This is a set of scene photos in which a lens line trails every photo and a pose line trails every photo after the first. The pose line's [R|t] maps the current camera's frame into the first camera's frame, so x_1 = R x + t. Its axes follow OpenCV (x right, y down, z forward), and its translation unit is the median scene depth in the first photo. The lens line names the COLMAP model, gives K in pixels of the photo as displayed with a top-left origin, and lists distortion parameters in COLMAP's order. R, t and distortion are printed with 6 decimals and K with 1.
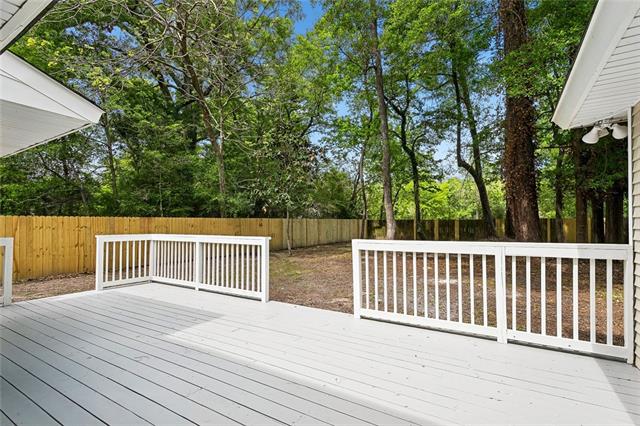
lens RADIAL K [[307.9, 0, 320.1], [0, 307.9, 223.6], [0, 0, 1]] dist [0.002073, 0.000422]
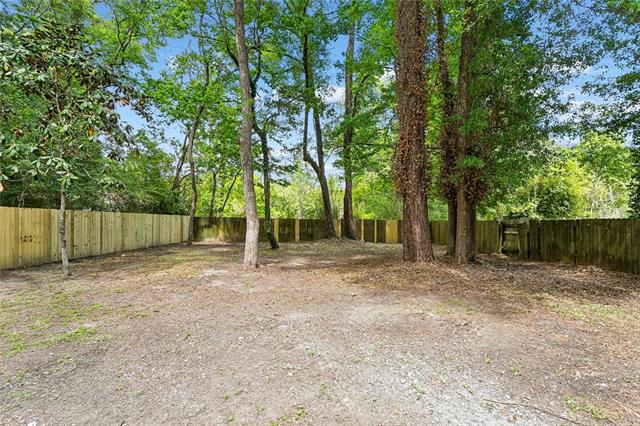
lens RADIAL K [[307.9, 0, 320.1], [0, 307.9, 223.6], [0, 0, 1]] dist [0.002073, 0.000422]
pose [[0.831171, 0.015790, 0.555793, -0.020293], [-0.017571, 0.999843, -0.002128, 0.002137], [-0.555739, -0.007997, 0.831318, 0.205698]]
